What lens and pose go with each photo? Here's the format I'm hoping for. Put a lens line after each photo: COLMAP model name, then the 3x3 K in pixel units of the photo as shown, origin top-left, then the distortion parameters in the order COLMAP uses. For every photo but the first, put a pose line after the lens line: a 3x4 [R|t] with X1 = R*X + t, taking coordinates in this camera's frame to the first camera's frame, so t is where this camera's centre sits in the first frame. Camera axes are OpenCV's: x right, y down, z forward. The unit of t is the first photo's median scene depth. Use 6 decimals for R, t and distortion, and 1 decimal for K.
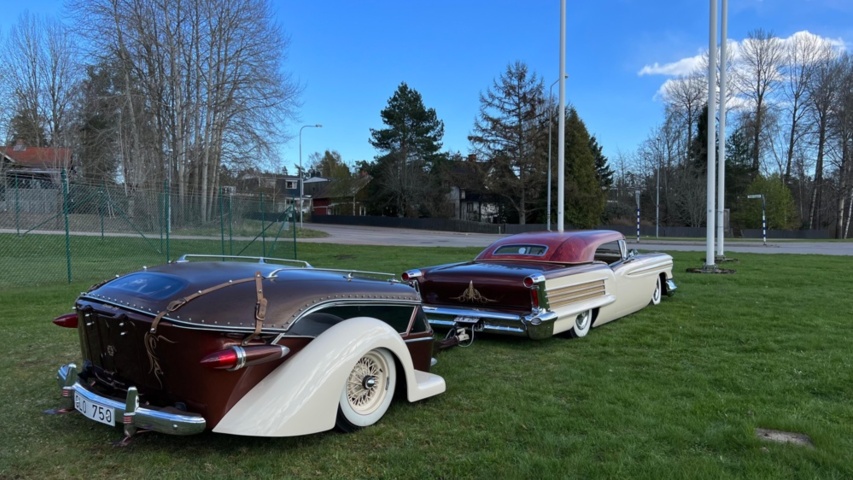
lens RADIAL K [[651.3, 0, 423.8], [0, 651.3, 242.0], [0, 0, 1]] dist [0.055729, -0.062034]
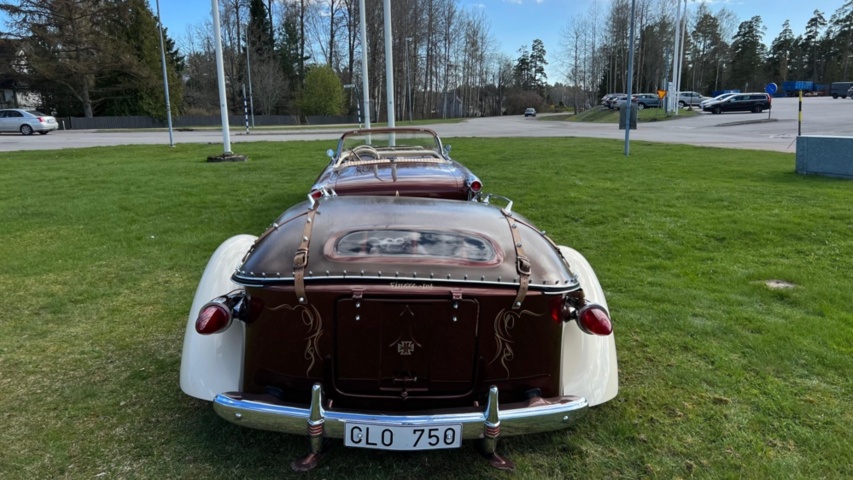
lens RADIAL K [[651.3, 0, 421.3], [0, 651.3, 245.4], [0, 0, 1]] dist [0.055729, -0.062034]
pose [[0.767380, -0.153646, 0.622512, -0.115811], [0.043554, 0.981114, 0.188465, -0.008610], [-0.639712, -0.117511, 0.759578, 0.066062]]
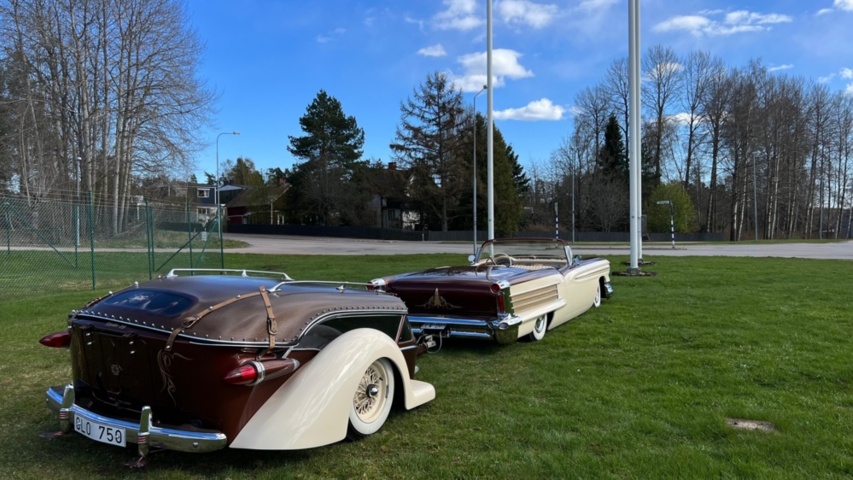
lens RADIAL K [[651.3, 0, 418.2], [0, 651.3, 240.2], [0, 0, 1]] dist [0.055729, -0.062034]
pose [[0.992487, -0.015170, 0.121404, -0.019265], [0.016873, 0.999773, -0.013010, -0.001075], [-0.121179, 0.014960, 0.992518, -0.004164]]
